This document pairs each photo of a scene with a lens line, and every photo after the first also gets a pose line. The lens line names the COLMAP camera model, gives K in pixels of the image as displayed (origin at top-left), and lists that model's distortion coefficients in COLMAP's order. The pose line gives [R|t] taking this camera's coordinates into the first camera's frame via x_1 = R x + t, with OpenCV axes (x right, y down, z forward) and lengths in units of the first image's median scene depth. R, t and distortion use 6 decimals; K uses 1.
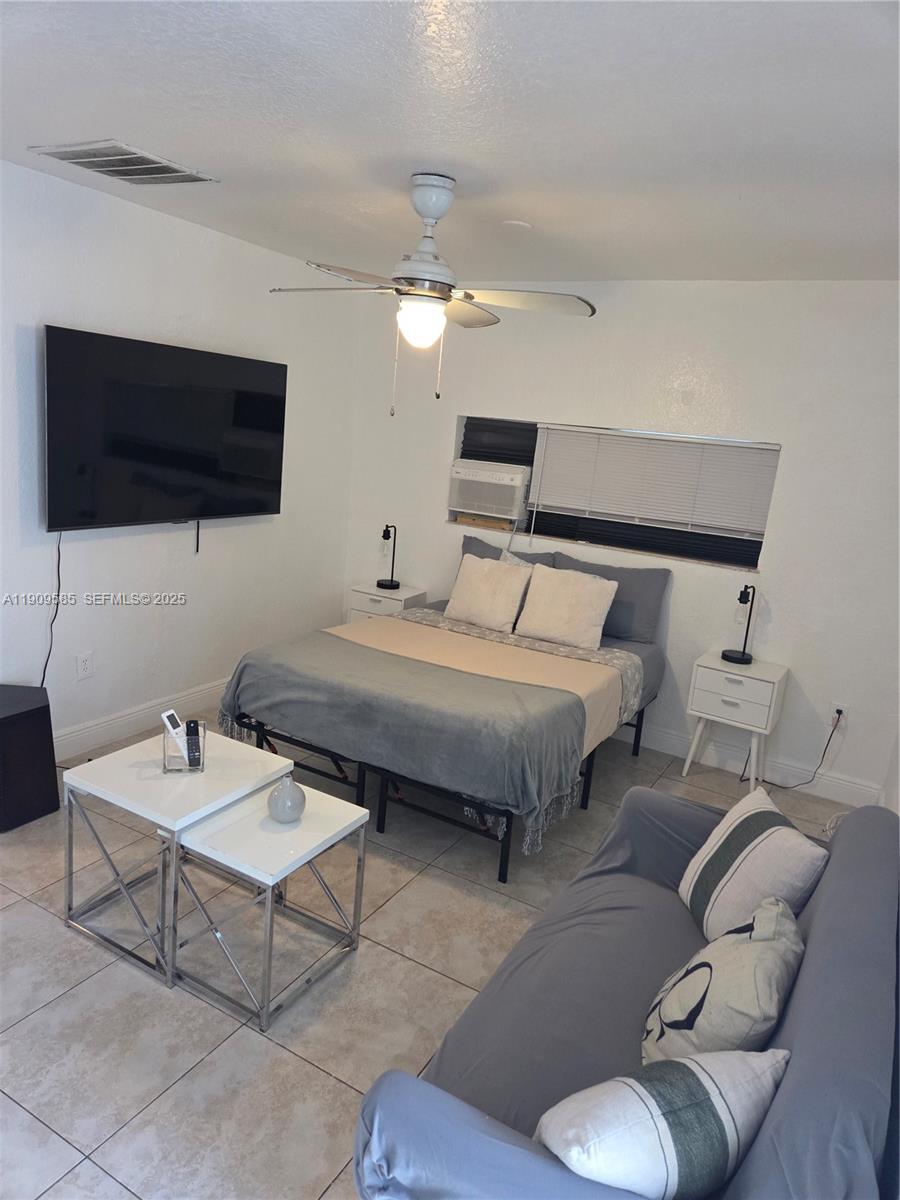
lens RADIAL K [[797.6, 0, 450.0], [0, 797.6, 600.0], [0, 0, 1]] dist [0.067984, -0.057182]
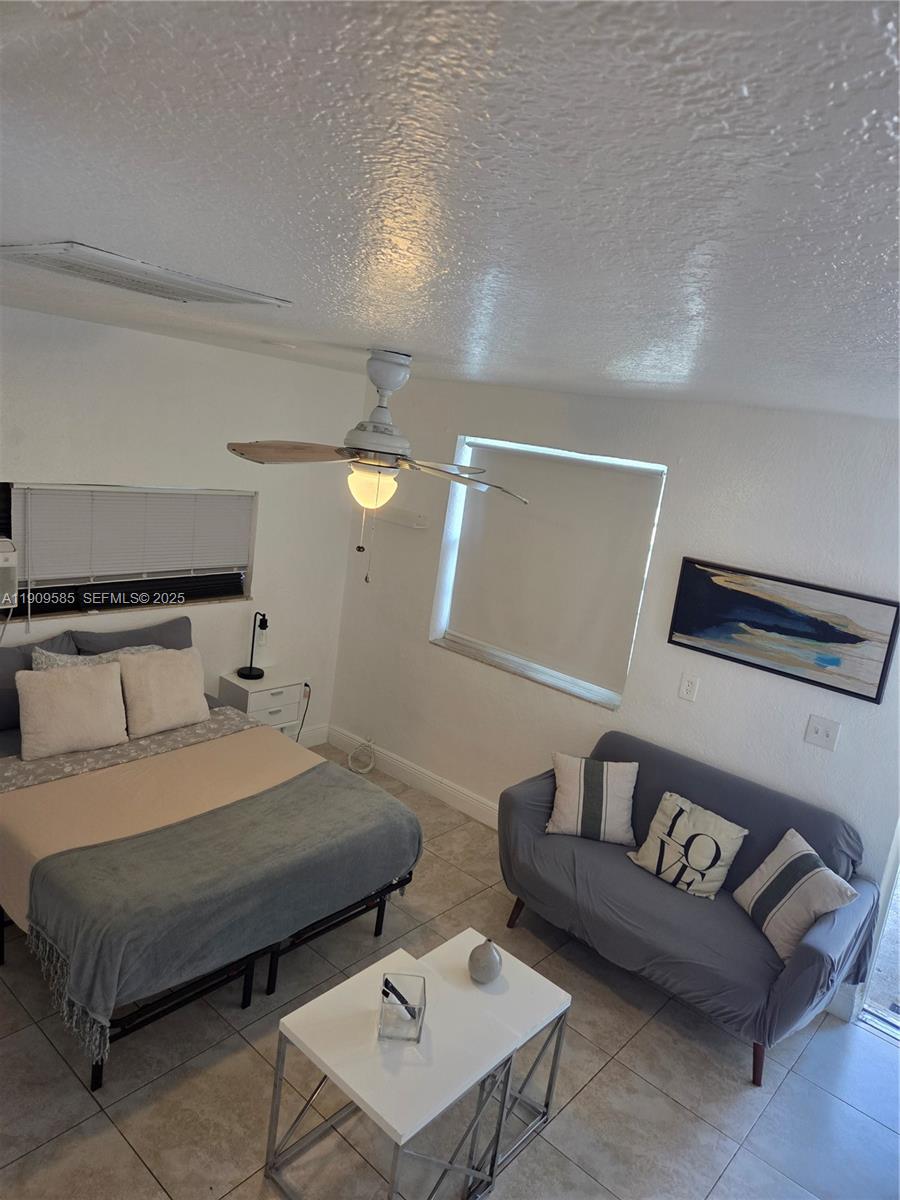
lens RADIAL K [[797.6, 0, 450.0], [0, 797.6, 600.0], [0, 0, 1]] dist [0.067984, -0.057182]
pose [[0.199417, -0.274658, 0.940636, -0.673369], [0.105645, 0.960347, 0.258017, -0.310860], [-0.974203, 0.047921, 0.220526, 0.470481]]
